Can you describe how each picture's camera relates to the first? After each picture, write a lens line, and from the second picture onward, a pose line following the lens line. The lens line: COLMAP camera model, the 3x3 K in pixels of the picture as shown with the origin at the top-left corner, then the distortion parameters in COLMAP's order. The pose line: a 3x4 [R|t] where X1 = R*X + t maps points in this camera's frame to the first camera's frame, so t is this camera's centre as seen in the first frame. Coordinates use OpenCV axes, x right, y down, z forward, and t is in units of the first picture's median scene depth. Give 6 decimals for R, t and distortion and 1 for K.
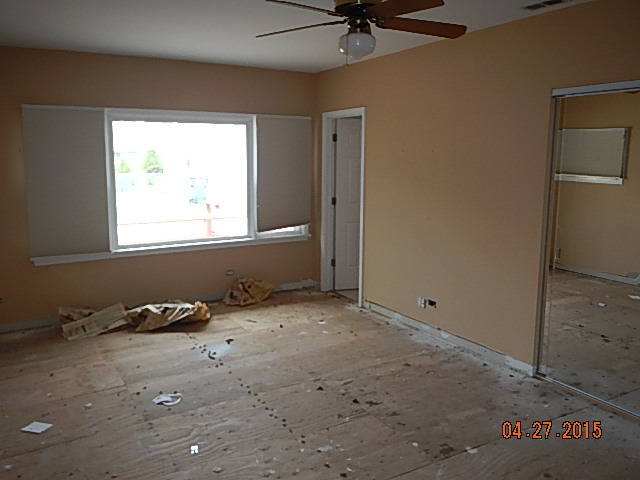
lens RADIAL K [[539.3, 0, 319.4], [0, 539.3, 225.3], [0, 0, 1]] dist [0.039646, 0.000298]
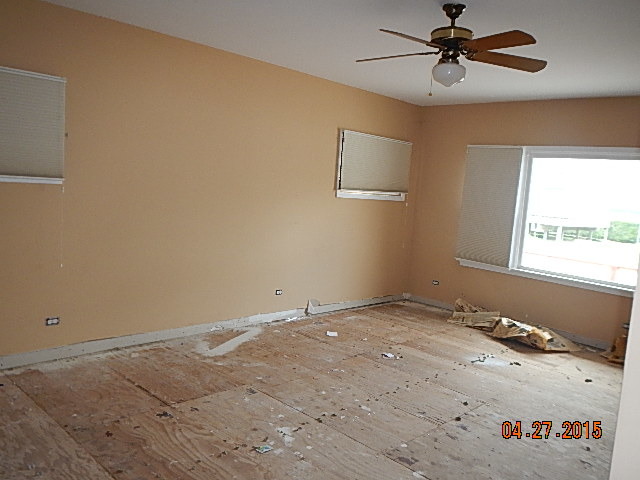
lens RADIAL K [[534.9, 0, 320.0], [0, 534.9, 240.0], [0, 0, 1]] dist [0.010194, -0.000131]
pose [[0.288672, 0.143430, -0.946624, 0.625641], [-0.214489, 0.973273, 0.082060, -0.019102], [0.933093, 0.179352, 0.311721, 0.272347]]
